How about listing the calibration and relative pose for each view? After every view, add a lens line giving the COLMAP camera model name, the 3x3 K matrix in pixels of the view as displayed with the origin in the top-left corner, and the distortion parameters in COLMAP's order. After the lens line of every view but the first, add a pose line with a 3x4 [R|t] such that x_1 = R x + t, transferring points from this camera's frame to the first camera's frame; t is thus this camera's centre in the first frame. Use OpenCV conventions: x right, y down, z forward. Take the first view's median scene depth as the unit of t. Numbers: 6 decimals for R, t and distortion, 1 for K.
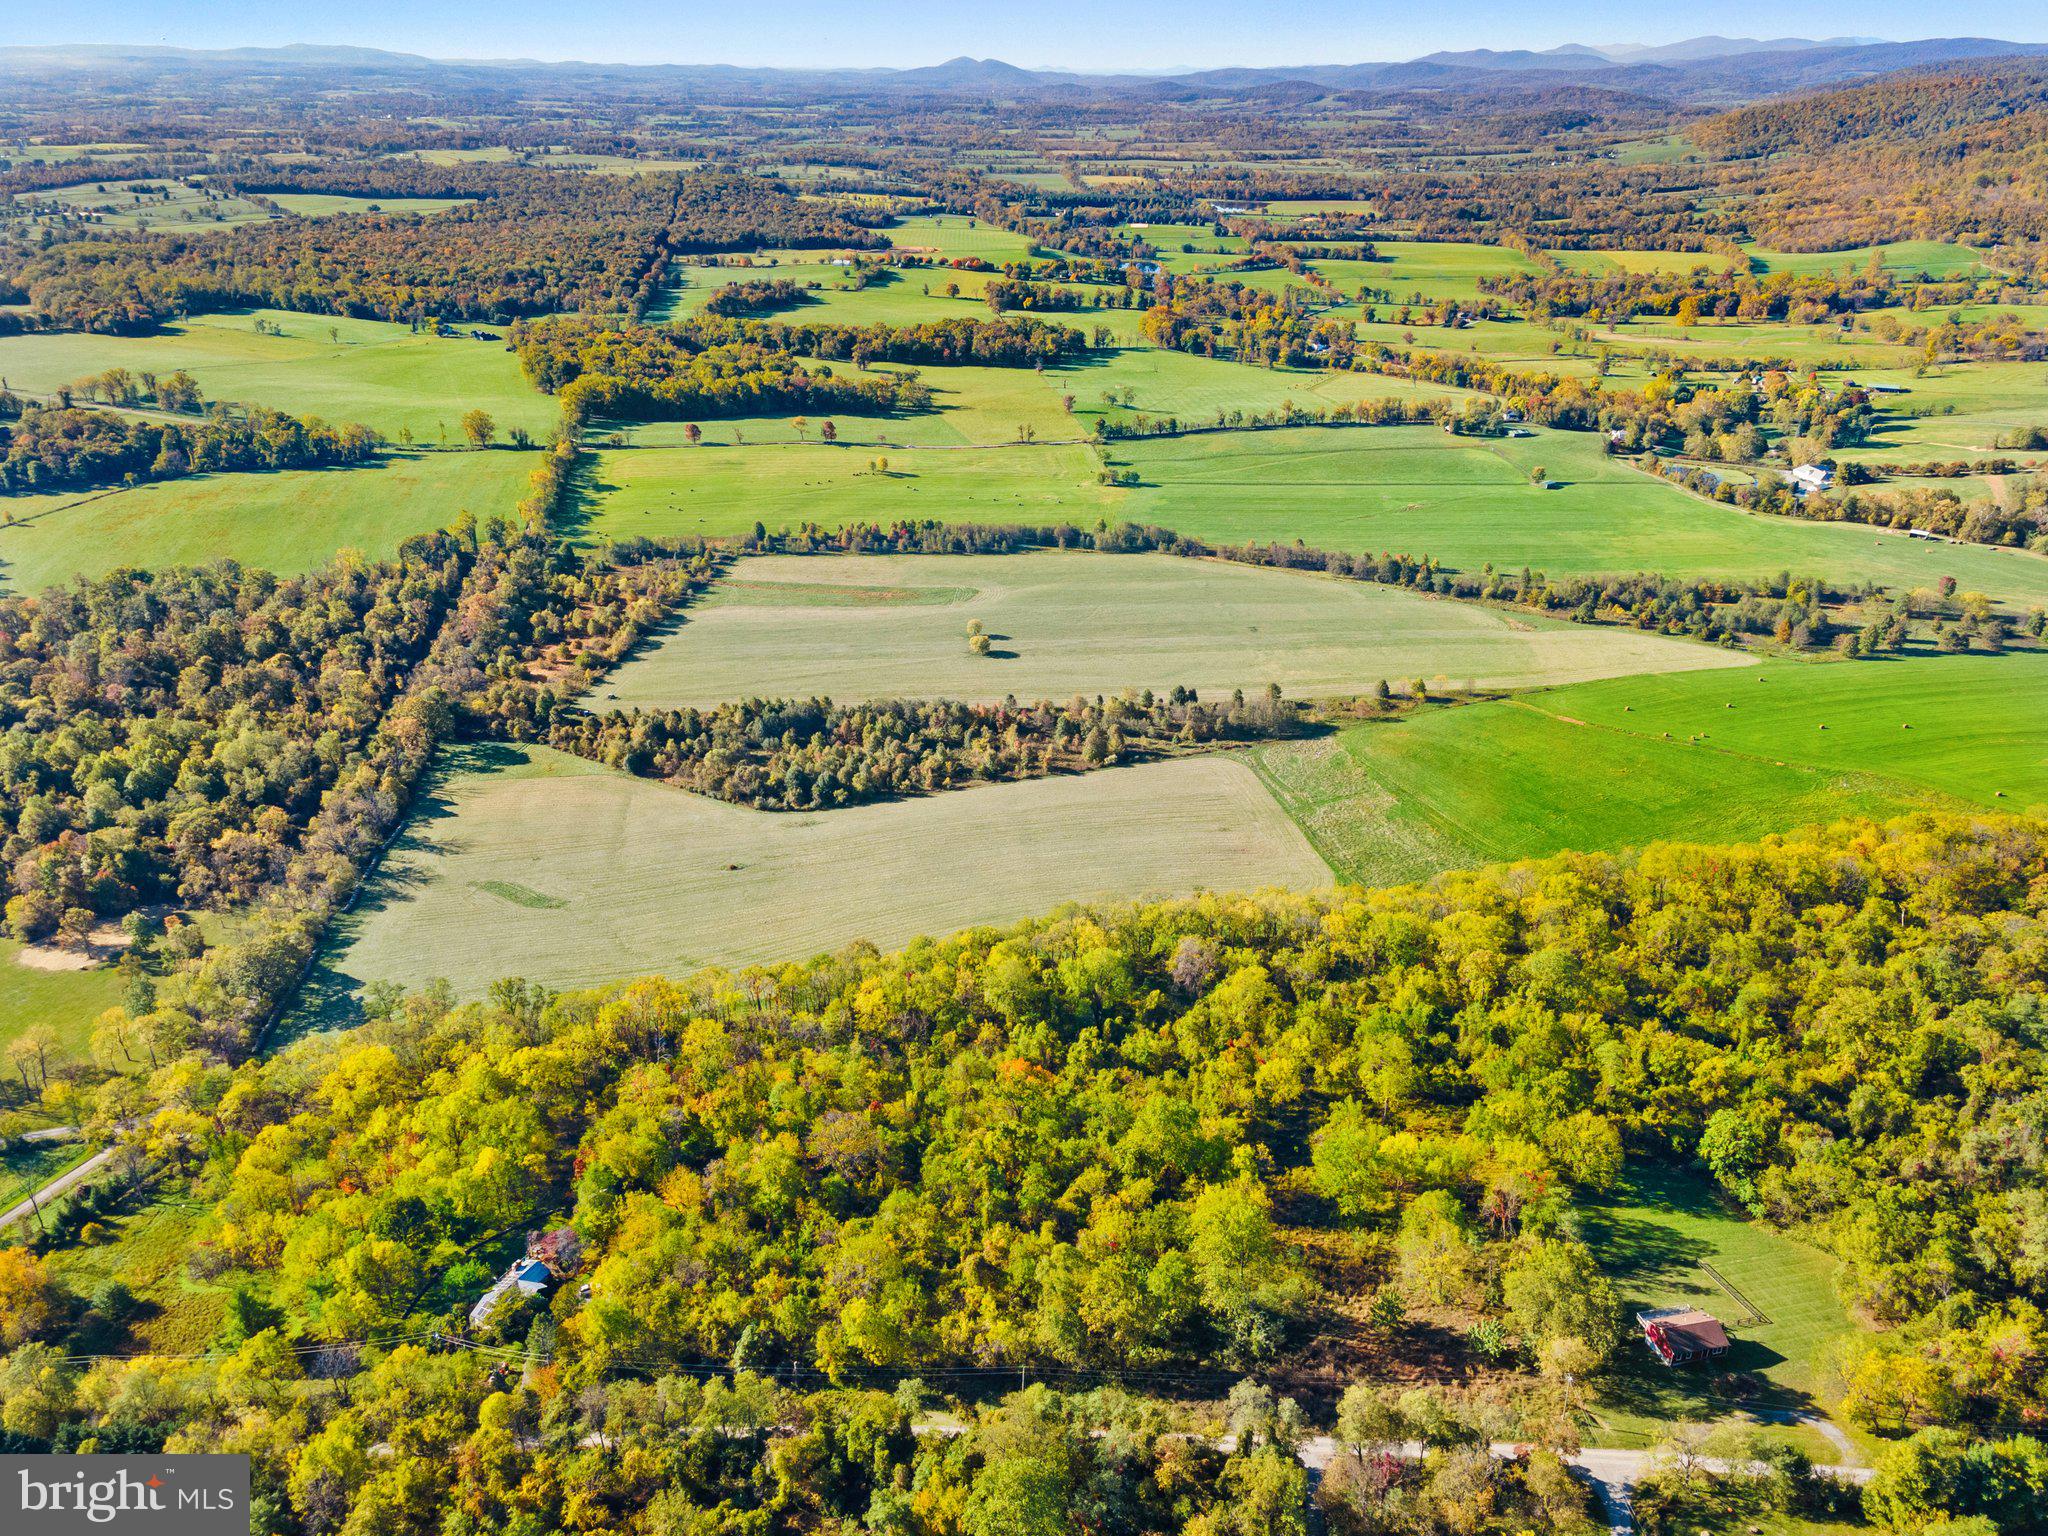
lens RADIAL K [[1490.6, 0, 1015.0], [0, 1490.6, 763.5], [0, 0, 1]] dist [0.003797, 0.058710]
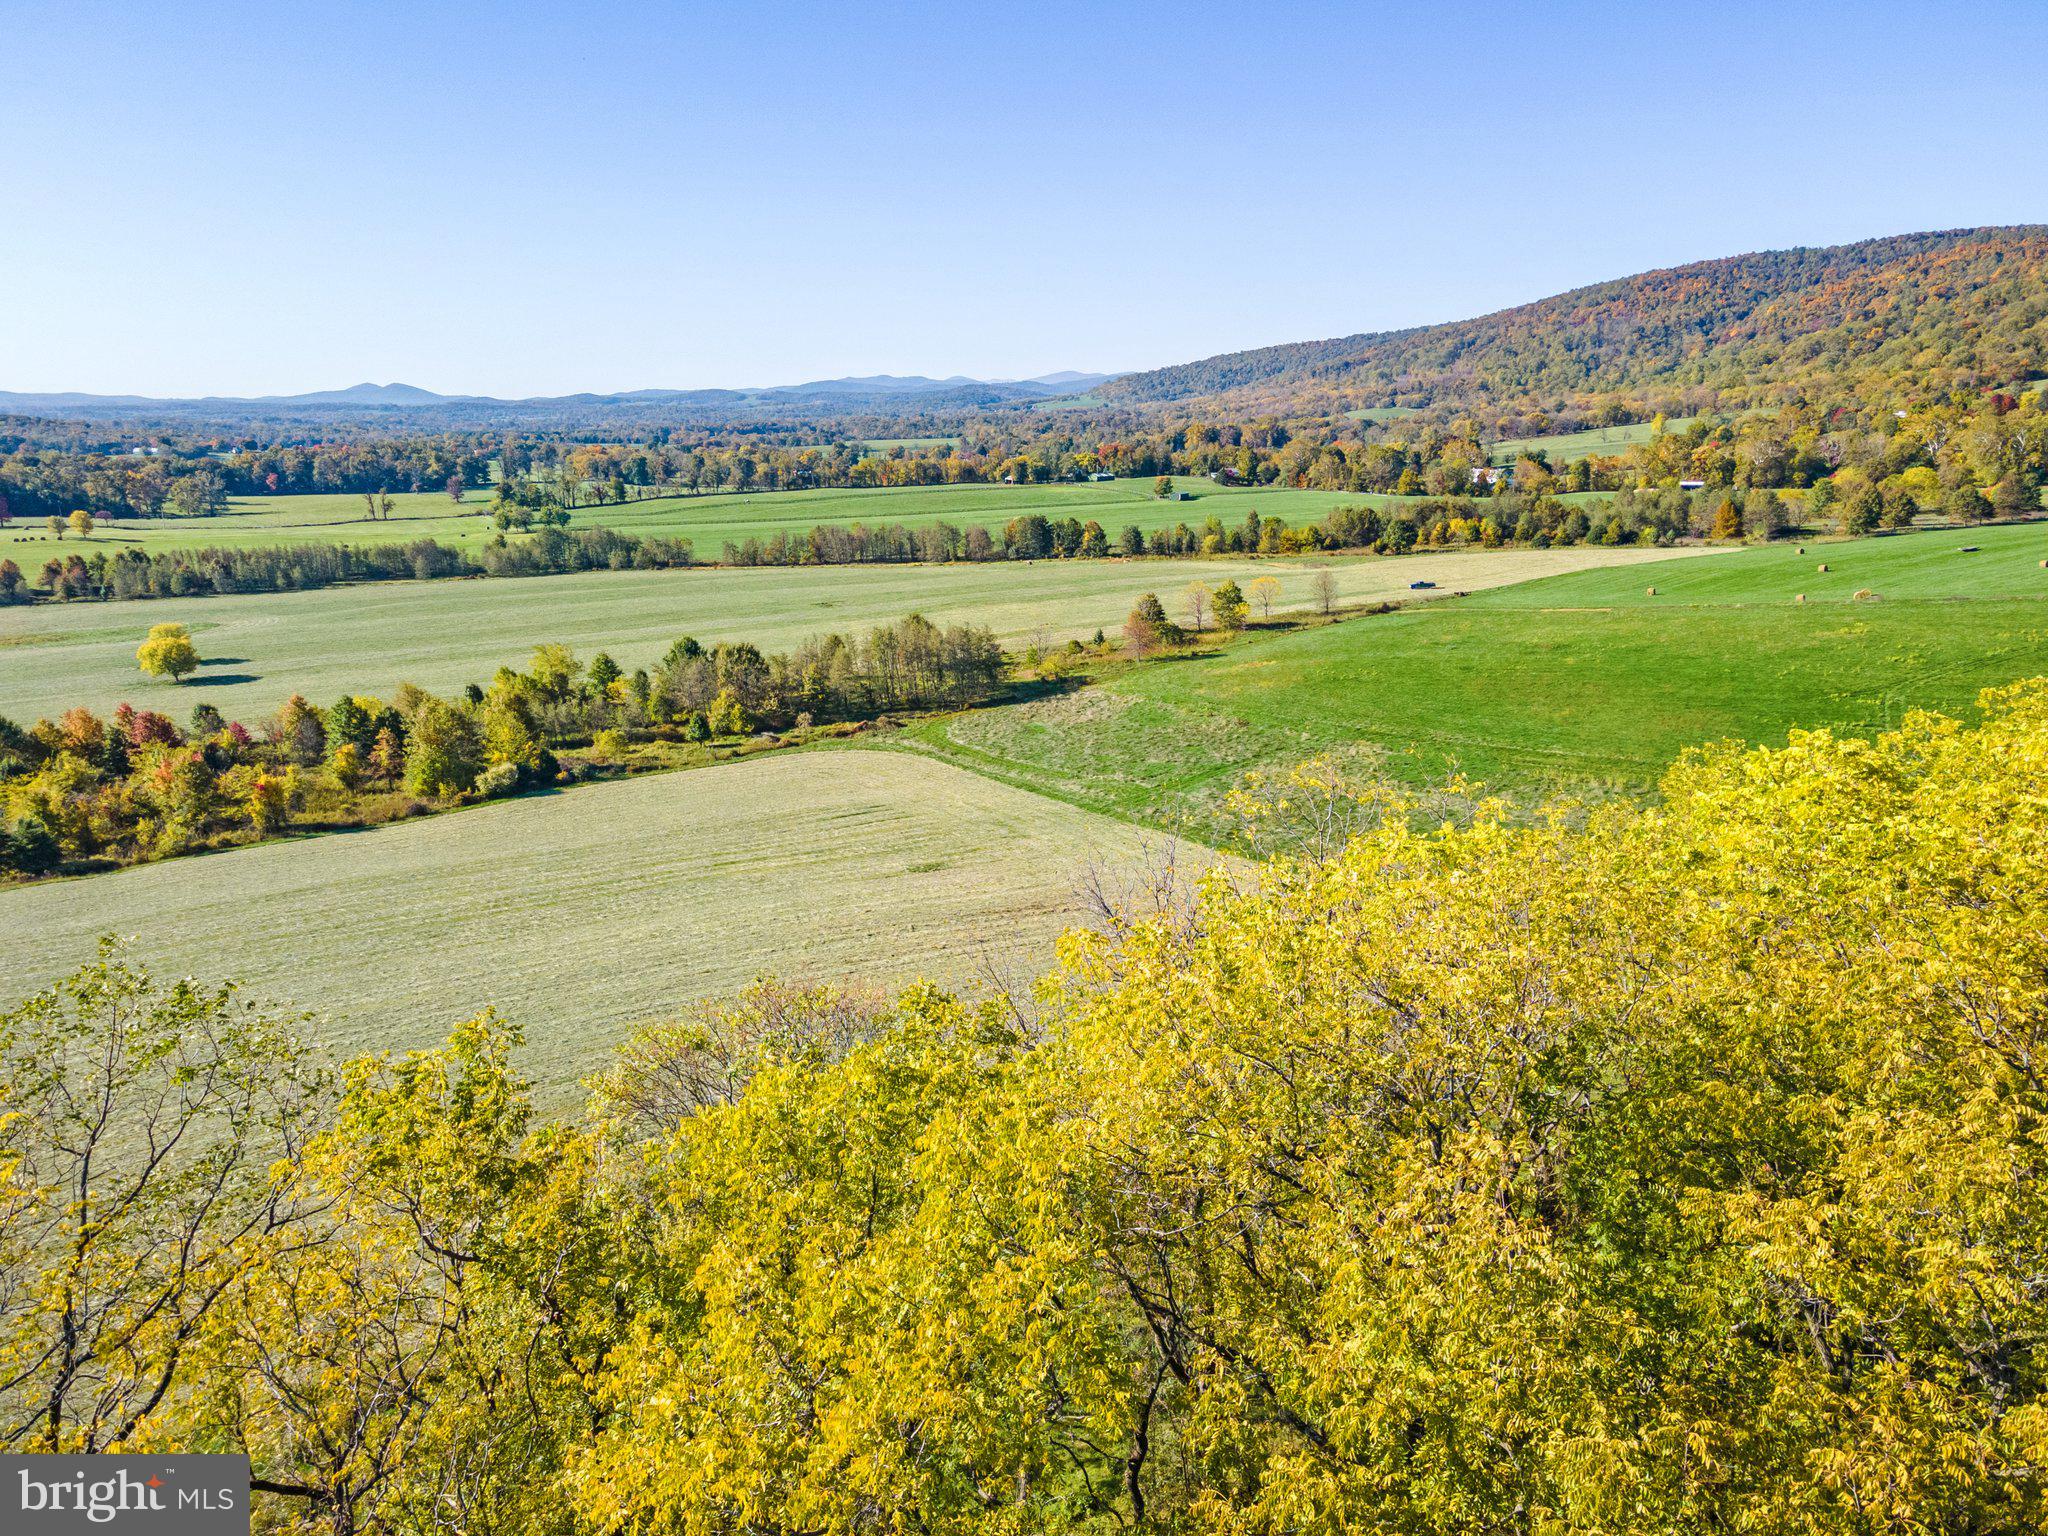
lens RADIAL K [[1483.8, 0, 1008.8], [0, 1483.8, 766.8], [0, 0, 1]] dist [0.017170, 0.037504]
pose [[0.935568, -0.096145, 0.339806, 0.058070], [0.163492, 0.970818, -0.175449, 0.067519], [-0.313021, 0.219700, 0.923986, 0.655921]]
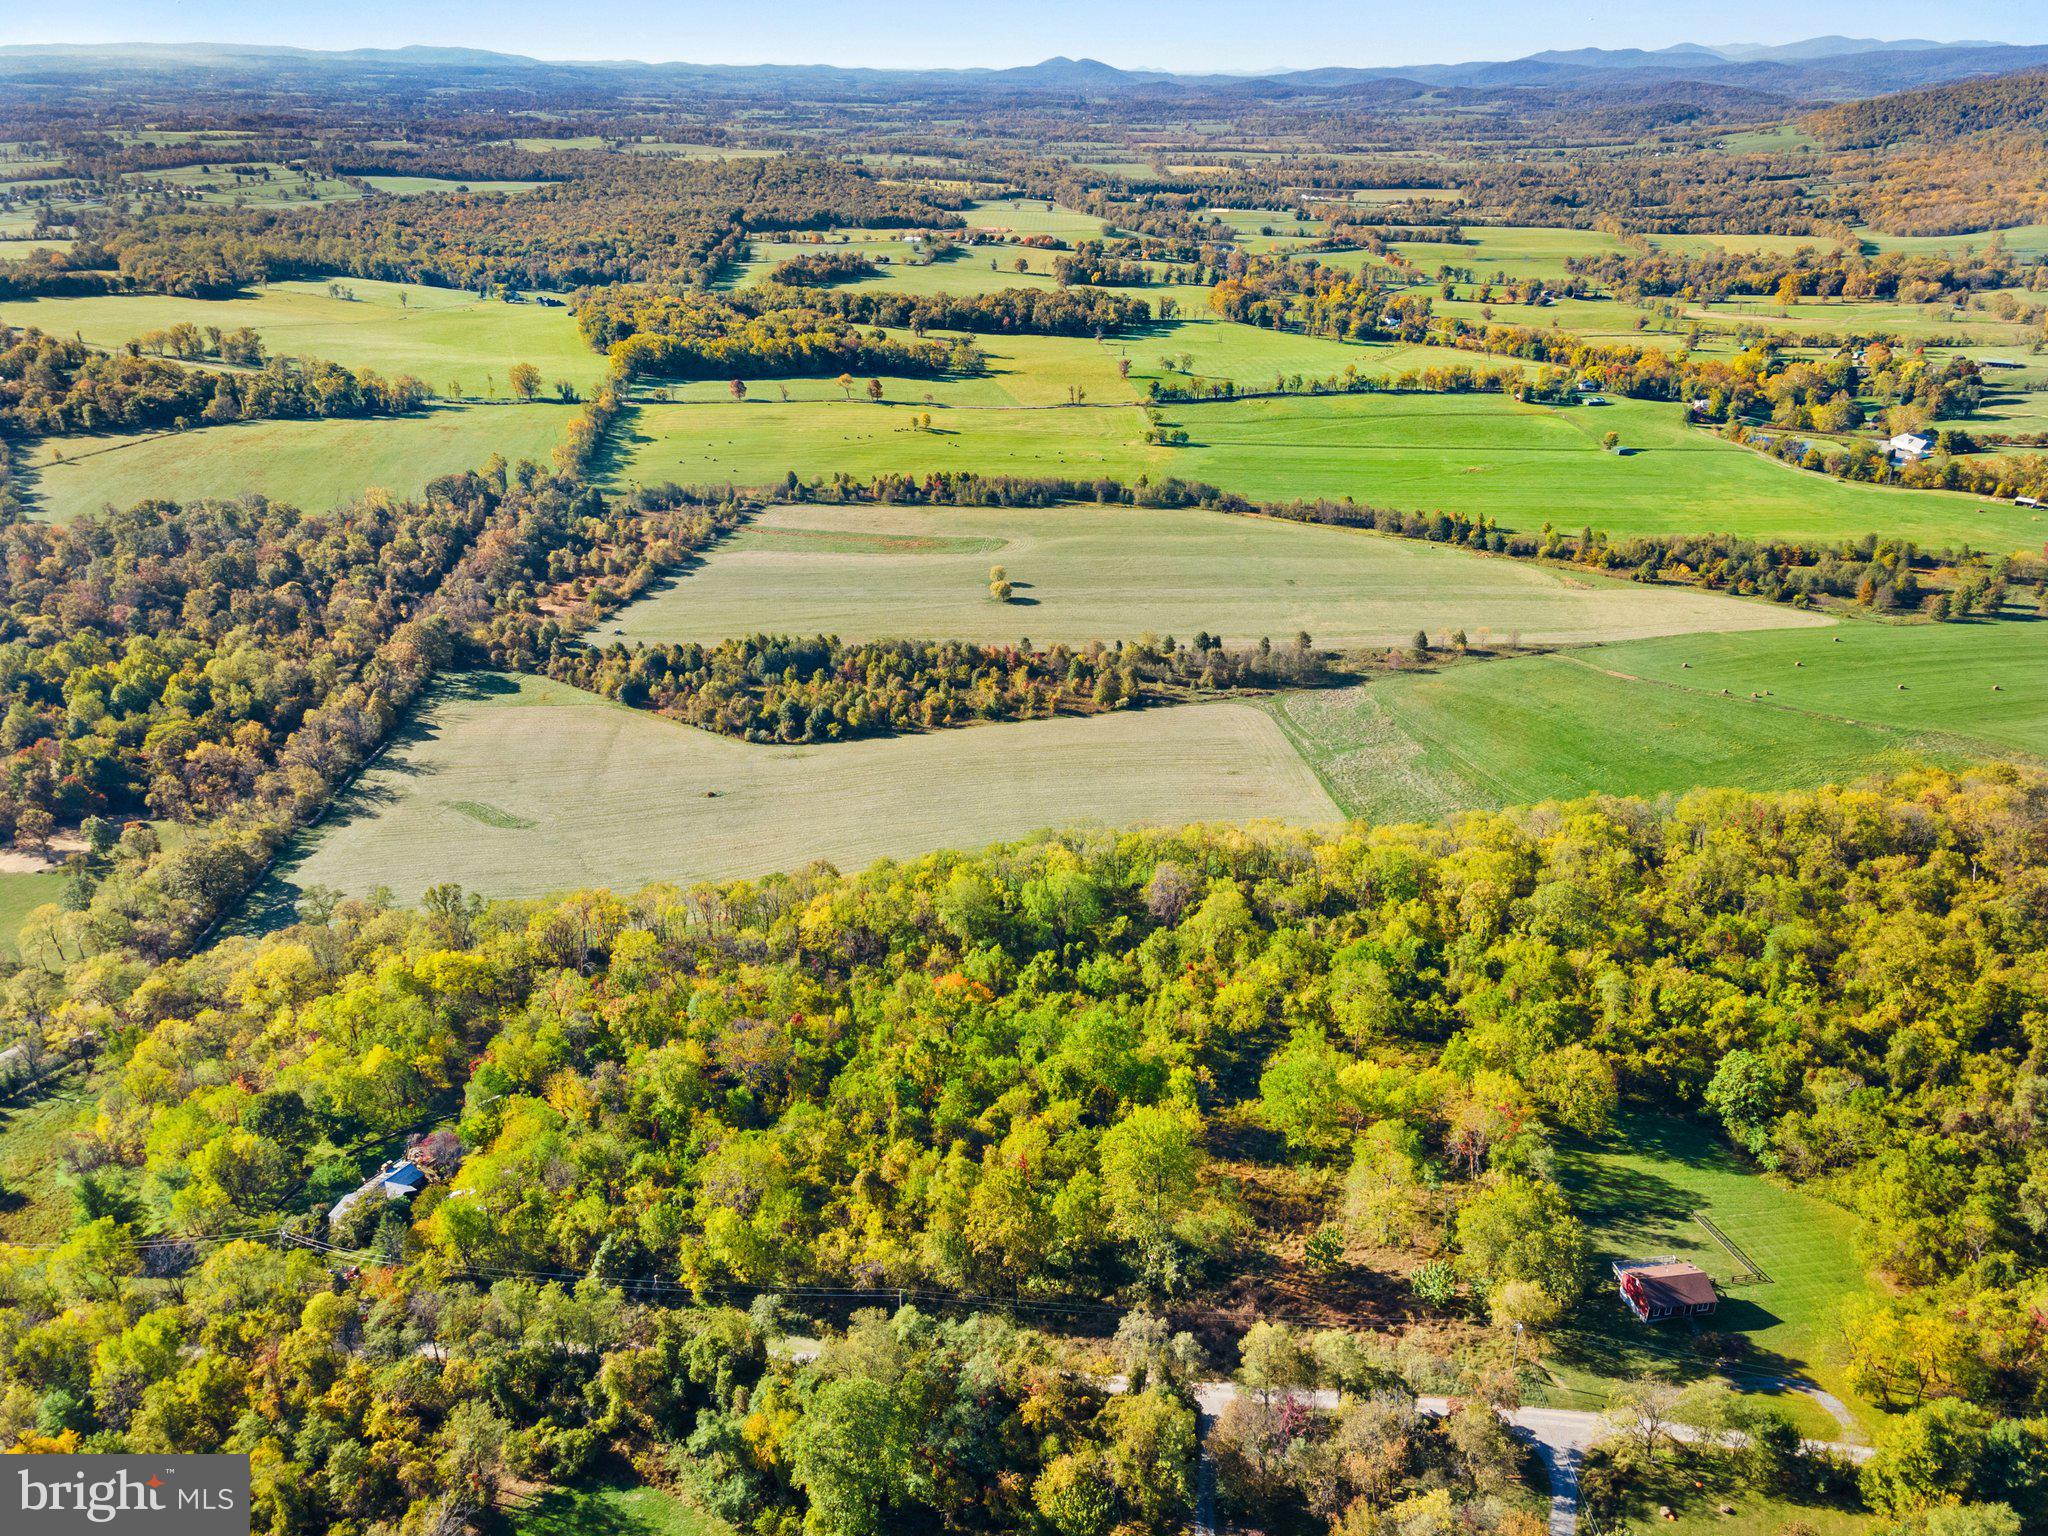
lens RADIAL K [[1483.8, 0, 1008.8], [0, 1483.8, 766.8], [0, 0, 1]] dist [0.017170, 0.037504]
pose [[0.997956, 0.028897, -0.056990, 0.046321], [-0.028868, 0.999582, 0.001317, 0.038221], [0.057004, 0.000331, 0.998374, 0.051732]]
